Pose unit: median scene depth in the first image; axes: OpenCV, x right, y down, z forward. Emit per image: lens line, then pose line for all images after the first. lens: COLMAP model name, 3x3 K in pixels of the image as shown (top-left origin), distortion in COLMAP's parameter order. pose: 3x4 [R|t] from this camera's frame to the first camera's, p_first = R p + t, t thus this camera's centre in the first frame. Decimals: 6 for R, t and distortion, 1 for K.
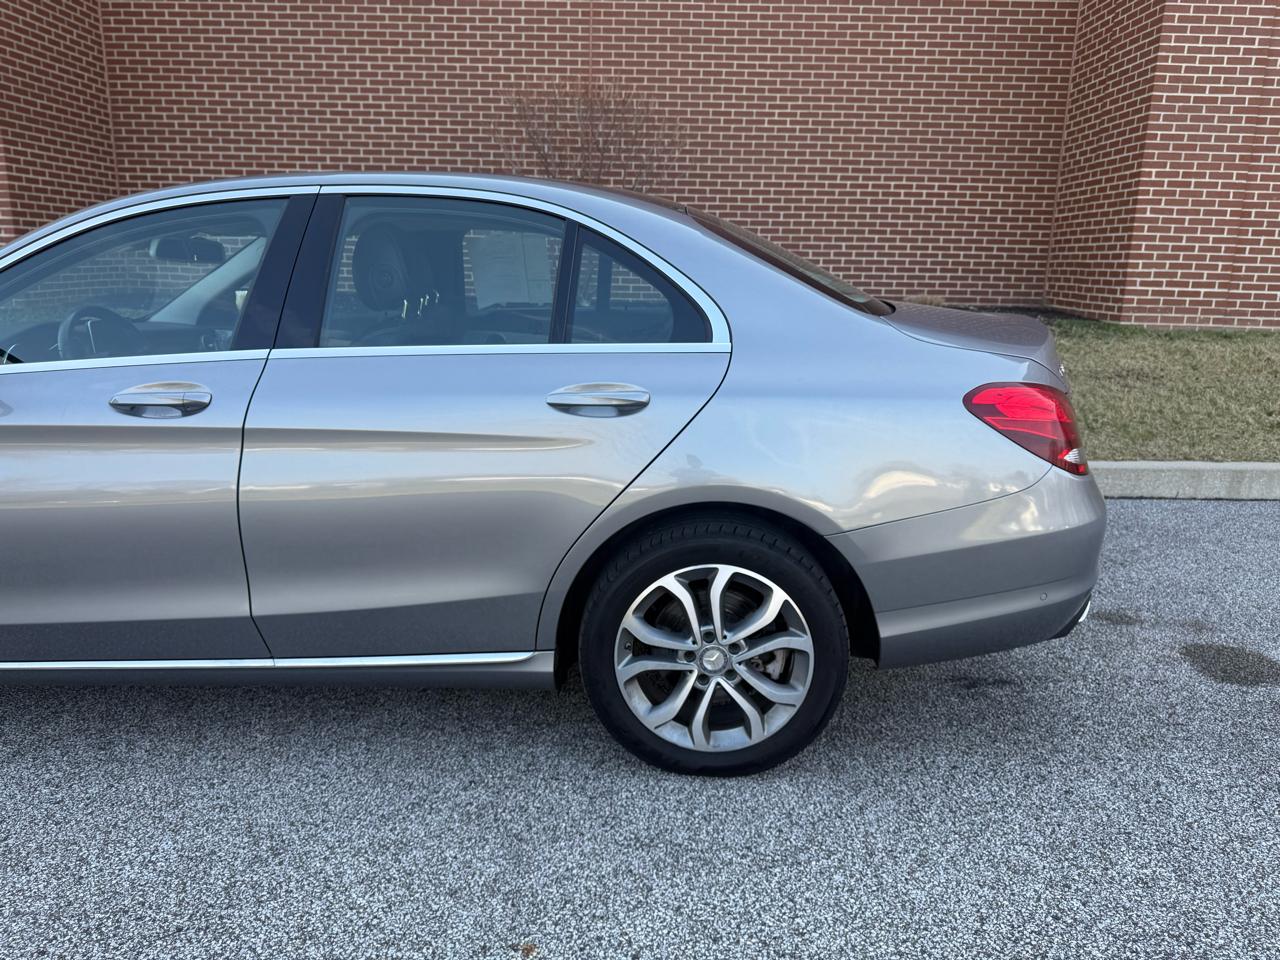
lens RADIAL K [[910.2, 0, 640.7], [0, 910.2, 483.4], [0, 0, 1]] dist [0.022158, -0.029975]
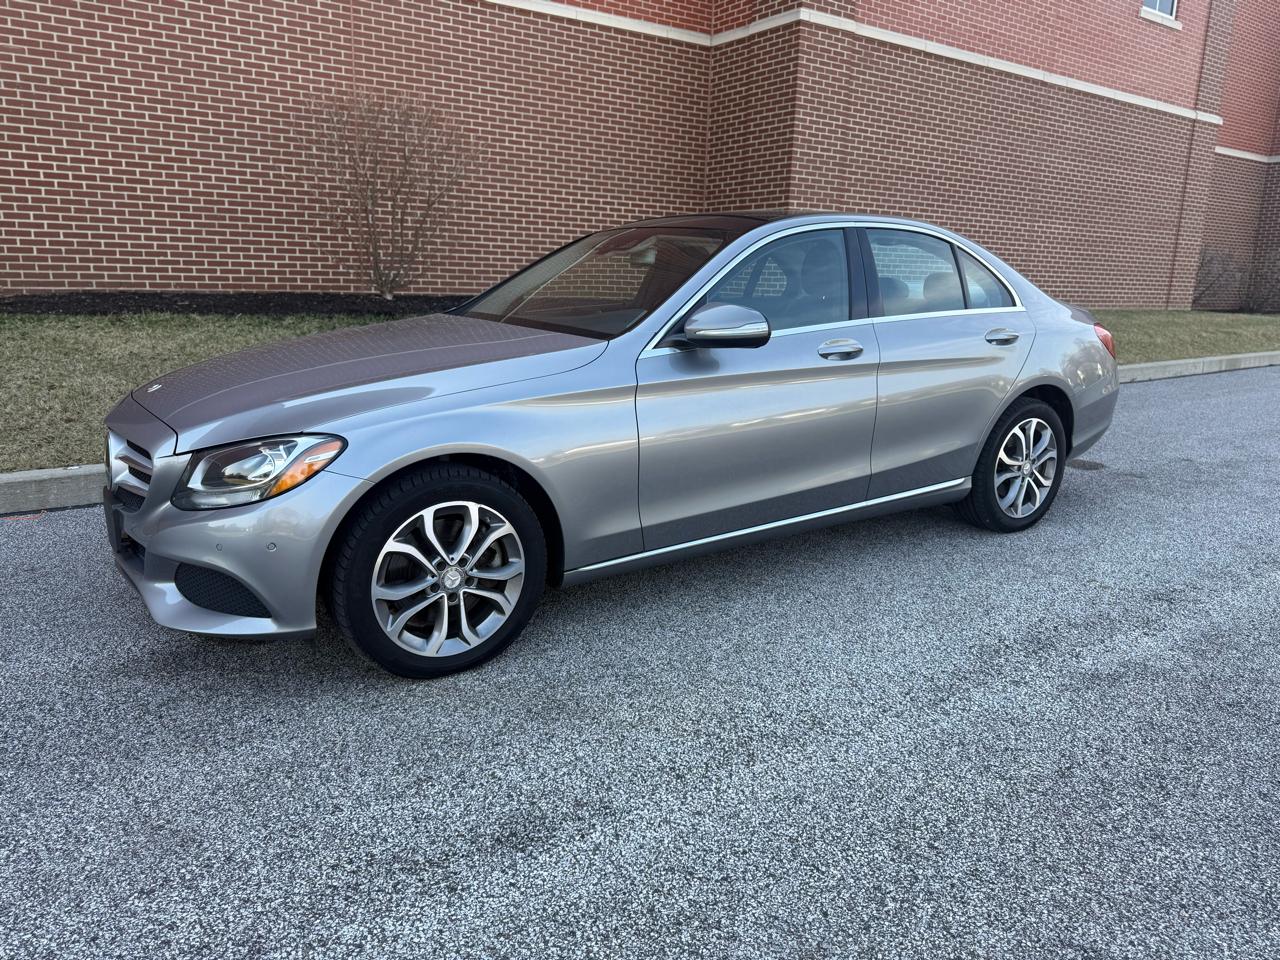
lens RADIAL K [[910.2, 0, 642.6], [0, 910.2, 476.9], [0, 0, 1]] dist [0.022158, -0.029975]
pose [[0.811750, -0.128003, 0.569804, -0.449354], [0.129287, 0.990863, 0.038407, 0.007479], [-0.569514, 0.042491, 0.820882, -0.040054]]
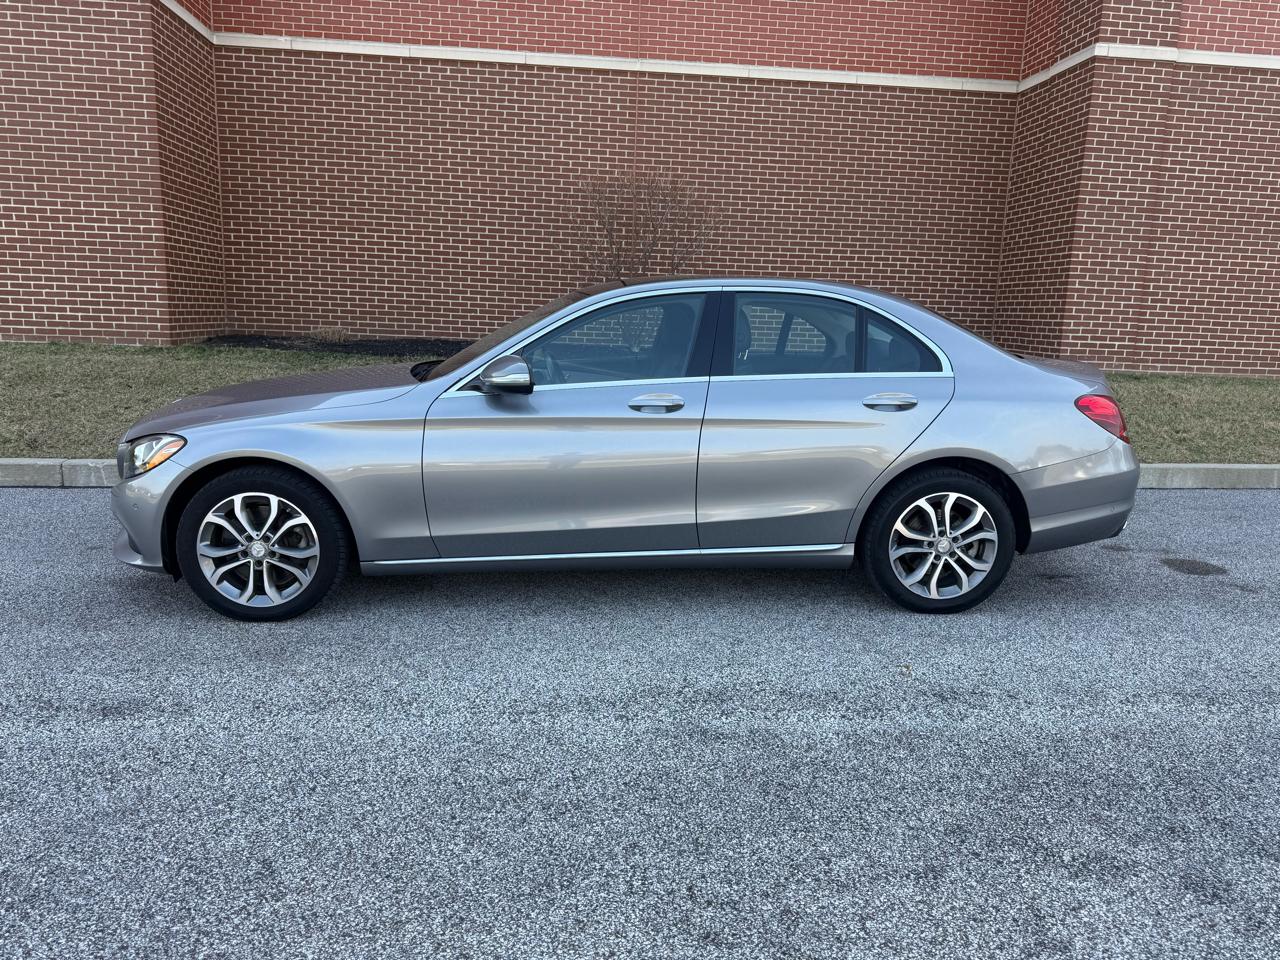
lens RADIAL K [[910.2, 0, 637.8], [0, 910.2, 486.7], [0, 0, 1]] dist [0.022158, -0.029975]
pose [[0.994042, -0.007612, 0.108736, -0.188693], [0.012416, 0.998973, -0.043568, 0.038357], [-0.108293, 0.044658, 0.993115, -0.195624]]
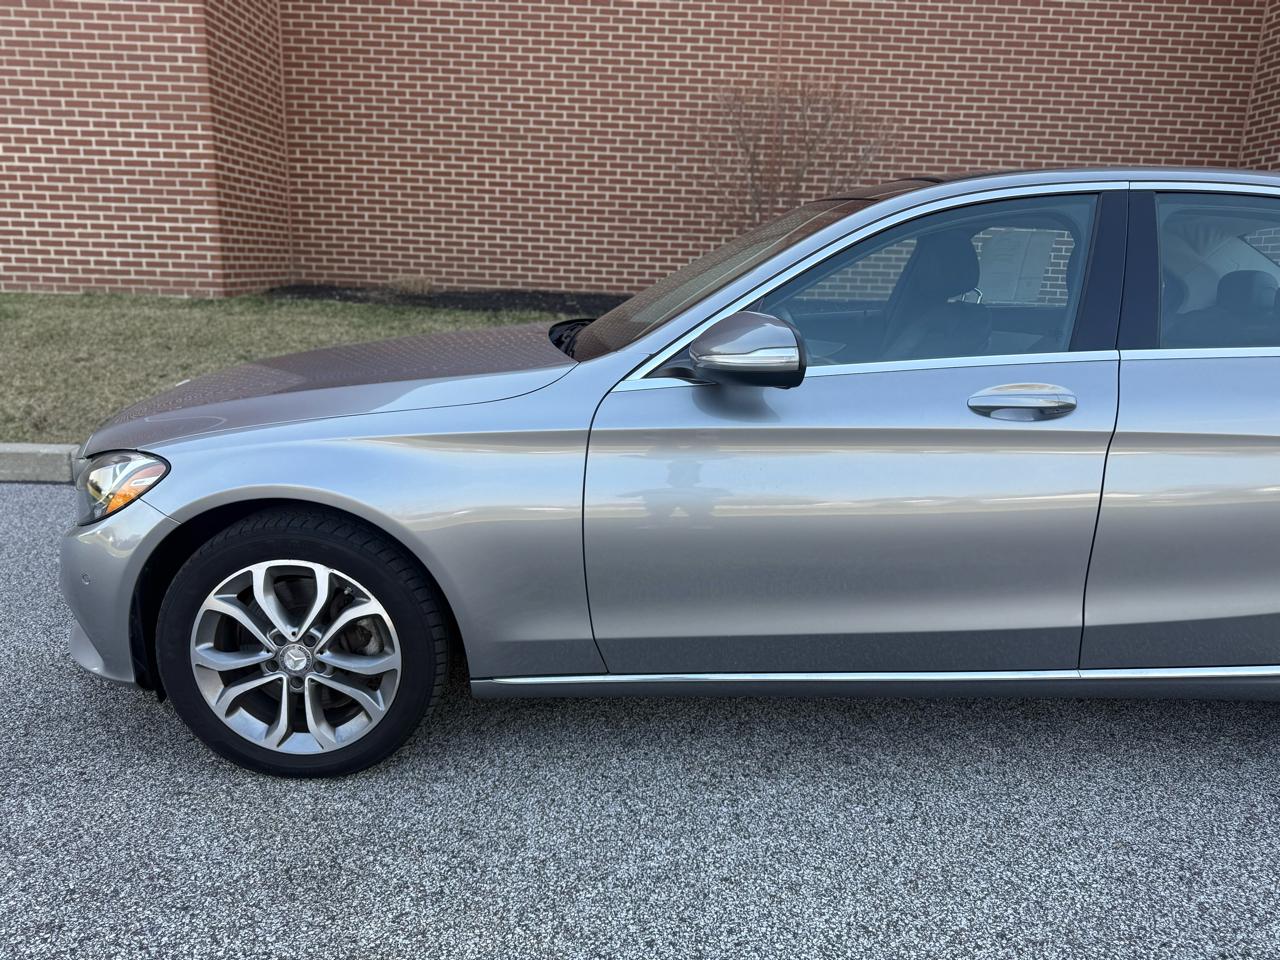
lens RADIAL K [[910.2, 0, 642.3], [0, 910.2, 481.8], [0, 0, 1]] dist [0.022158, -0.029975]
pose [[0.999387, 0.003359, 0.034841, -0.237801], [-0.003372, 0.999994, 0.000318, -0.001631], [-0.034840, -0.000435, 0.999393, 0.012649]]
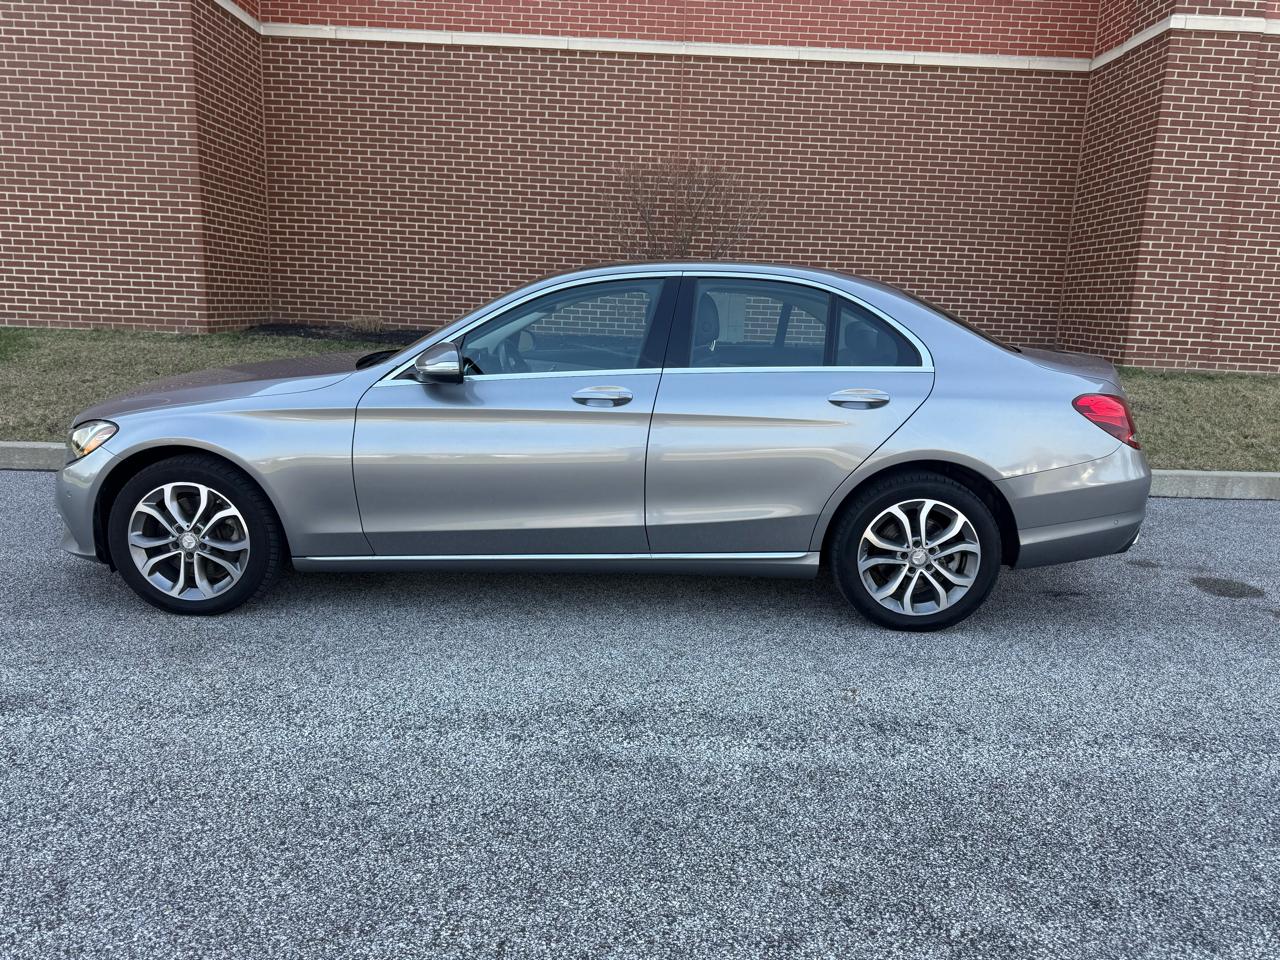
lens RADIAL K [[910.2, 0, 646.9], [0, 910.2, 486.9], [0, 0, 1]] dist [0.022158, -0.029975]
pose [[0.999615, 0.014545, 0.023634, -0.118872], [-0.013663, 0.999220, -0.037048, 0.034645], [-0.024154, 0.036710, 0.999034, -0.169613]]
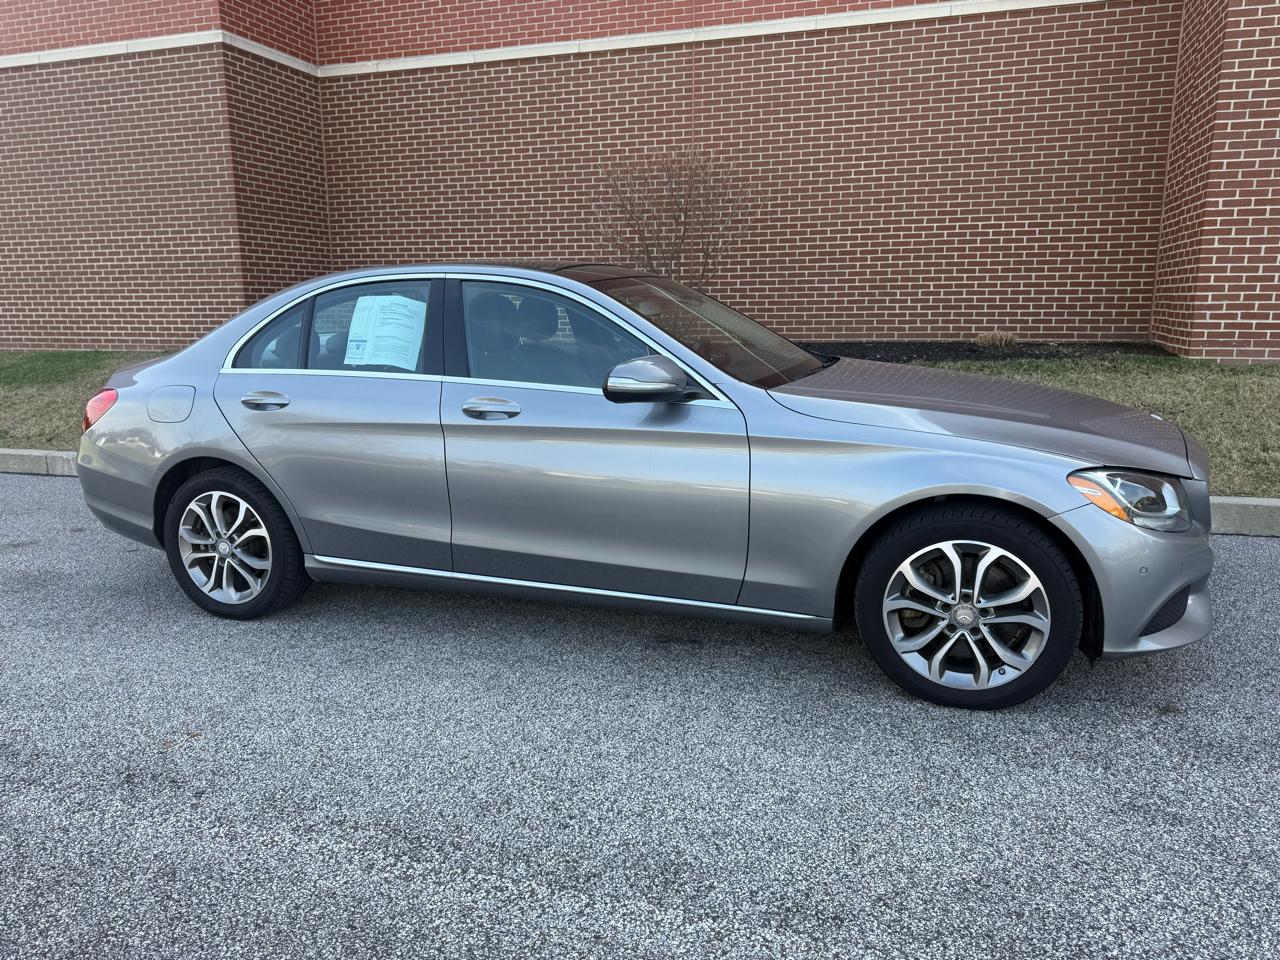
lens RADIAL K [[910.2, 0, 633.4], [0, 910.2, 484.7], [0, 0, 1]] dist [0.022158, -0.029975]
pose [[0.954212, 0.031358, -0.297483, 0.224917], [-0.043914, 0.998400, -0.035618, 0.015945], [0.295890, 0.047051, 0.954063, -0.074529]]
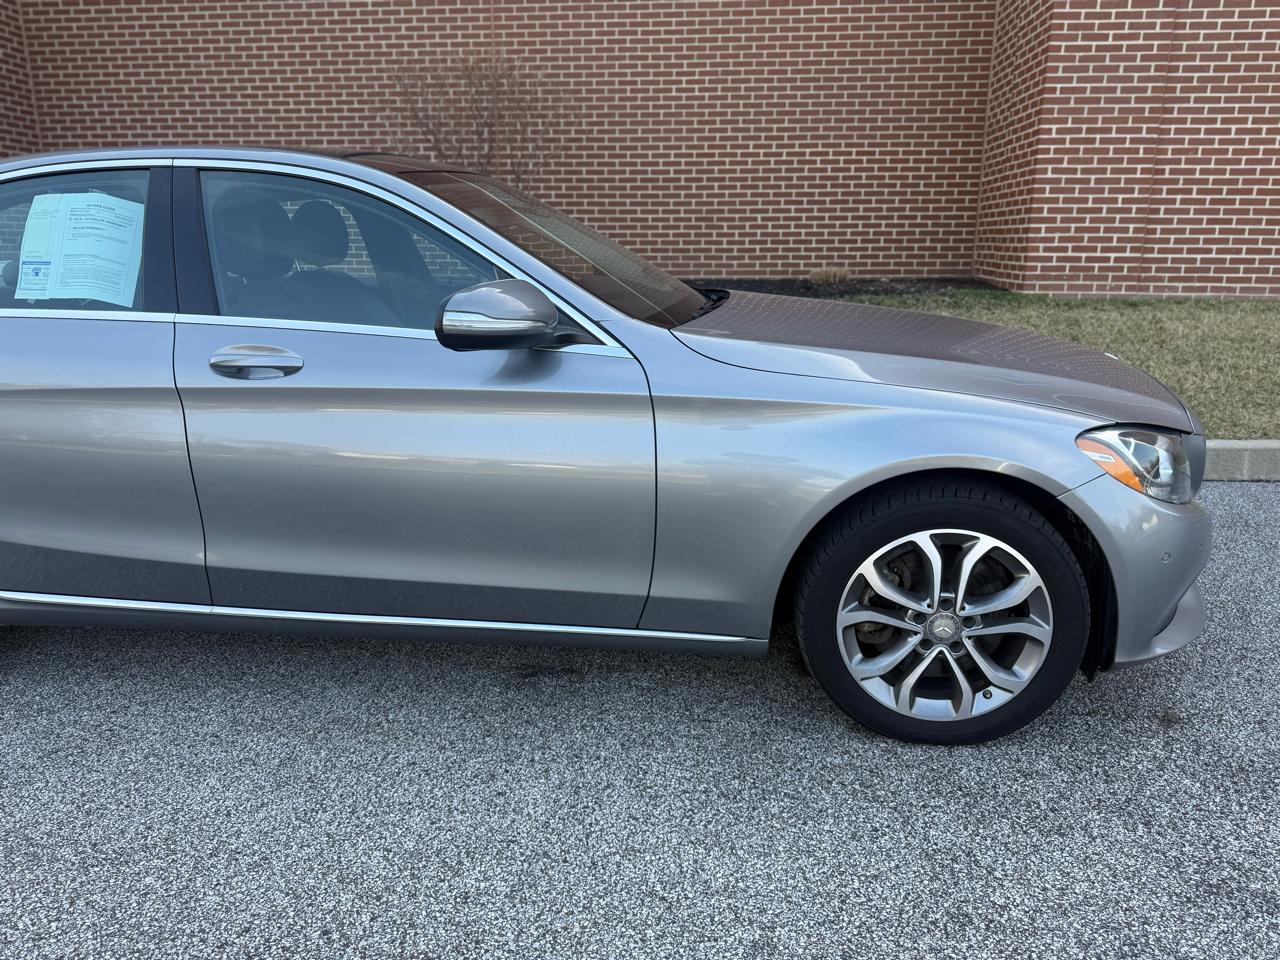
lens RADIAL K [[910.2, 0, 639.4], [0, 910.2, 484.3], [0, 0, 1]] dist [0.022158, -0.029975]
pose [[0.996977, -0.001018, -0.077686, 0.178640], [0.002585, 0.999795, 0.020074, 0.001815], [0.077650, -0.020215, 0.996776, 0.025551]]
